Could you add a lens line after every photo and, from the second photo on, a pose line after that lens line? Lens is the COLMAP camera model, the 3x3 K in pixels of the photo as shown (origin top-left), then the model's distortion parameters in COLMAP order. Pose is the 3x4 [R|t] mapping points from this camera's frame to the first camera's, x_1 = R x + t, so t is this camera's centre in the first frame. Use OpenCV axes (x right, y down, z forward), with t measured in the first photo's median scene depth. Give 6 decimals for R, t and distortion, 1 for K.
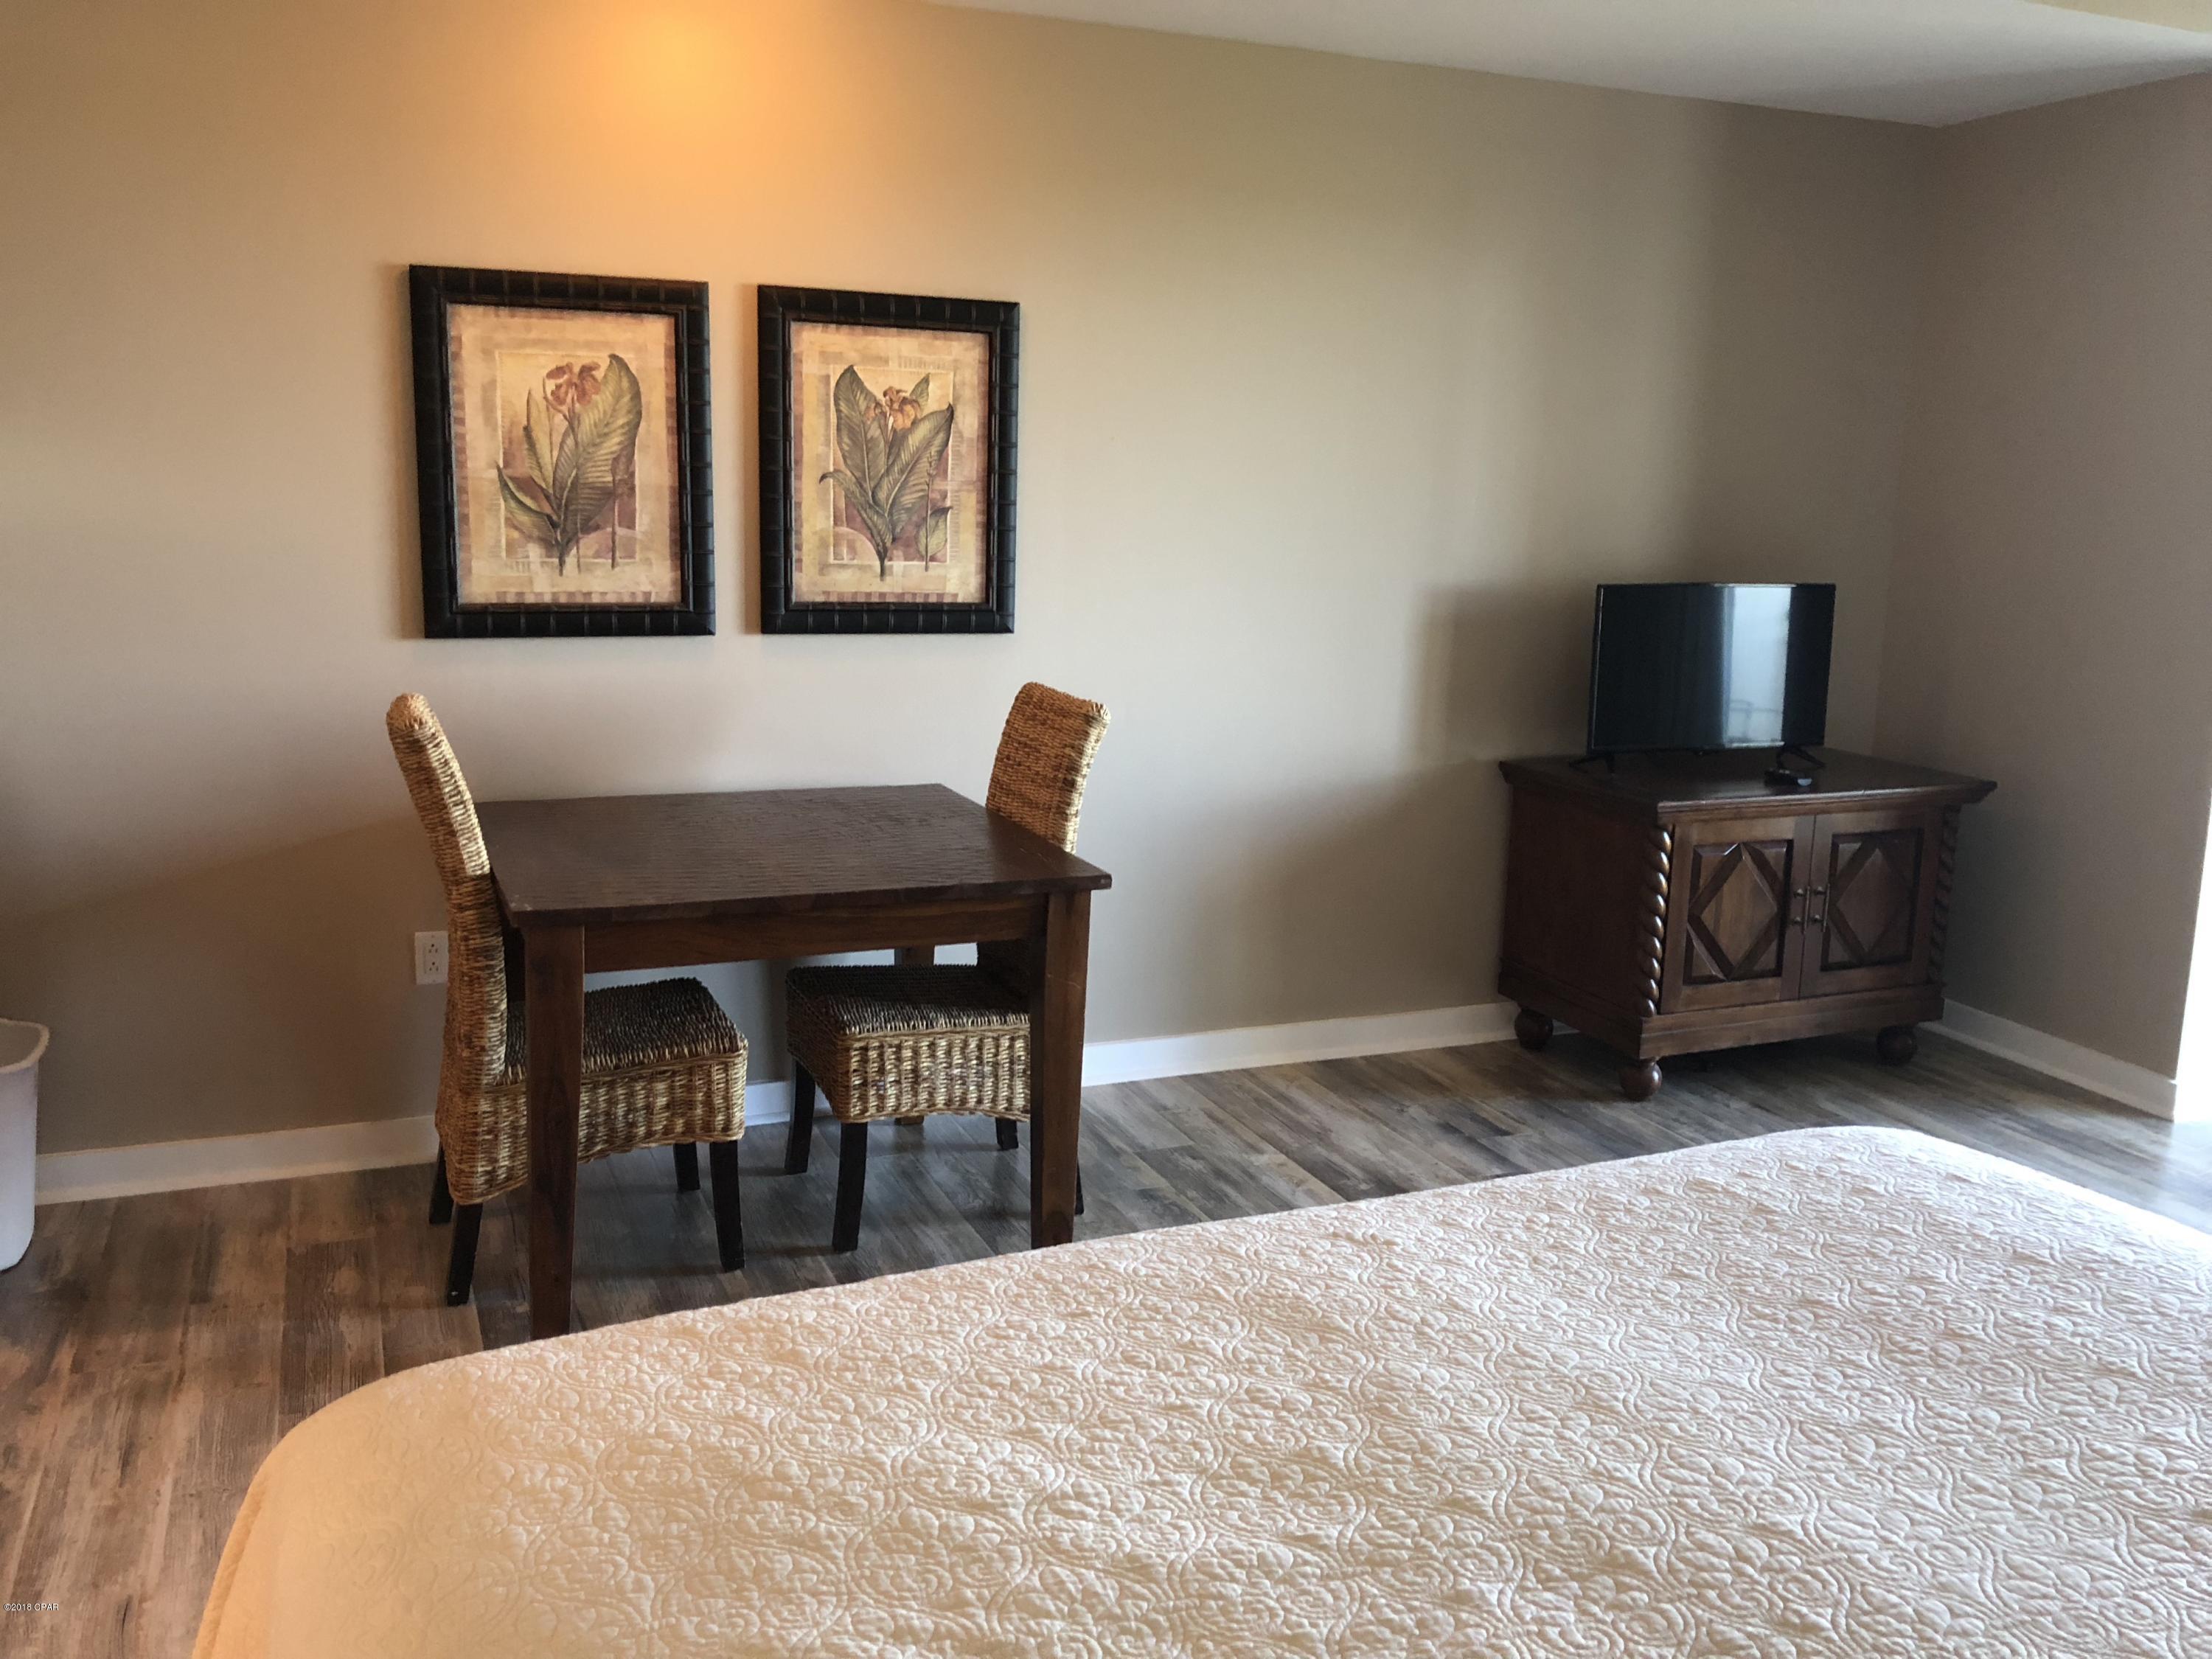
lens RADIAL K [[1819.5, 0, 1087.9], [0, 1819.5, 822.2], [0, 0, 1]] dist [0.044226, -0.027905]
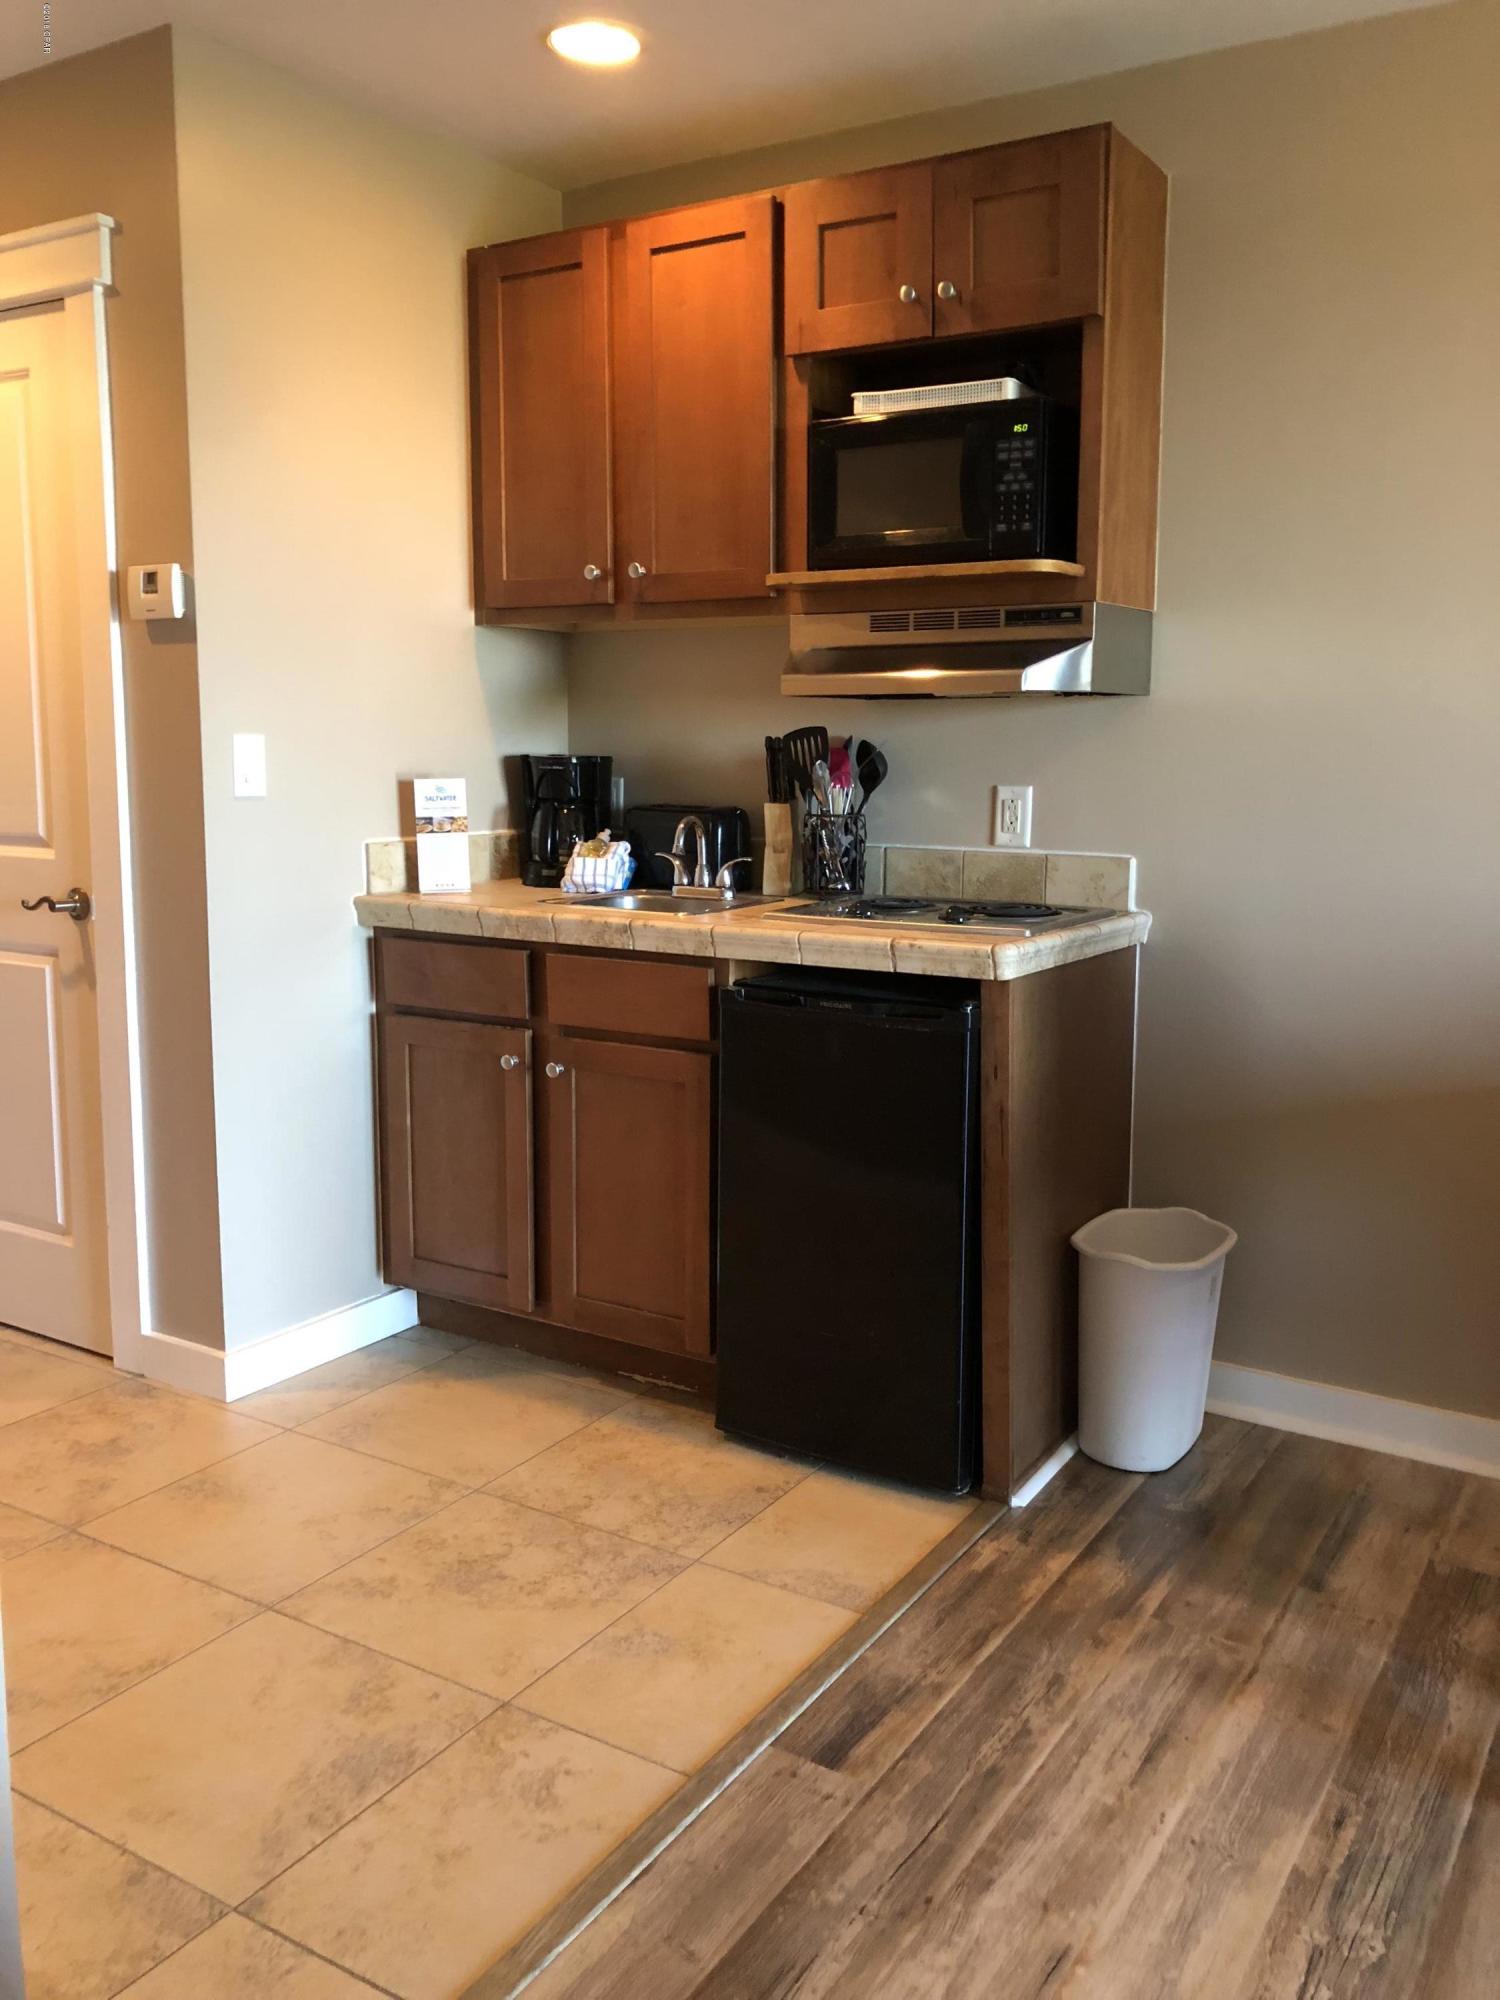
lens RADIAL K [[1645.1, 0, 763.8], [0, 1645.1, 958.0], [0, 0, 1]] dist [0.044226, -0.027905]
pose [[0.583036, 0.083877, -0.808105, -0.025067], [-0.139391, 0.990235, 0.002213, 0.002894], [0.800399, 0.111352, 0.589034, 0.258876]]
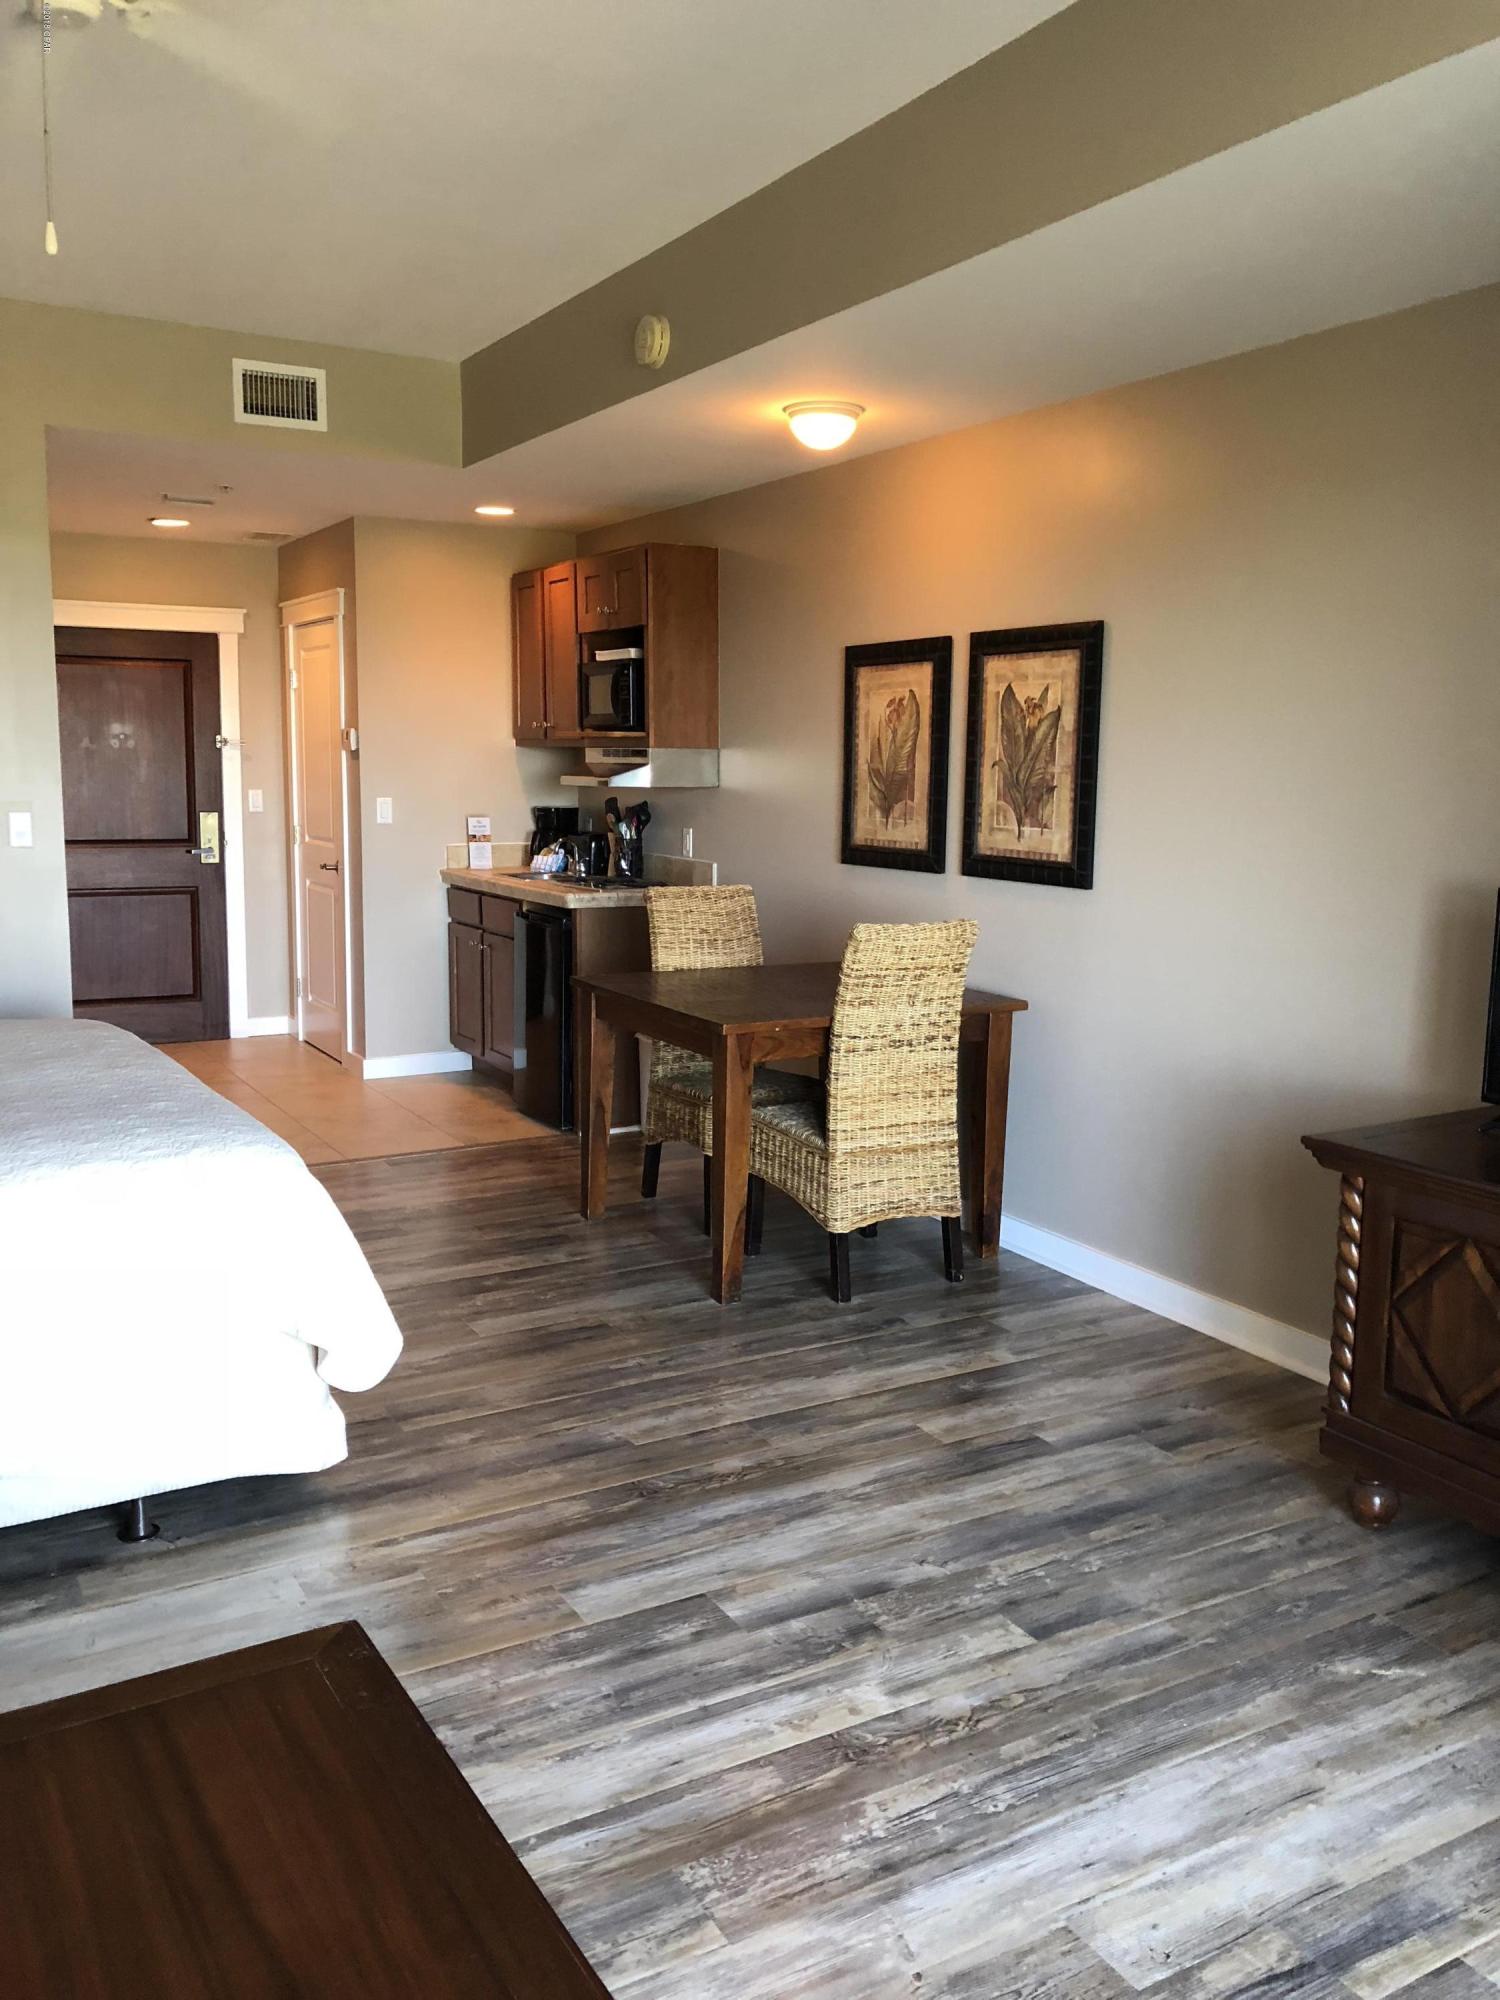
lens RADIAL K [[1645.1, 0, 738.7], [0, 1645.1, 997.1], [0, 0, 1]] dist [0.044226, -0.027905]
pose [[0.112142, 0.116848, -0.986798, 1.130669], [-0.195115, 0.976320, 0.093434, -0.101152], [0.974348, 0.182061, 0.132286, 0.710840]]
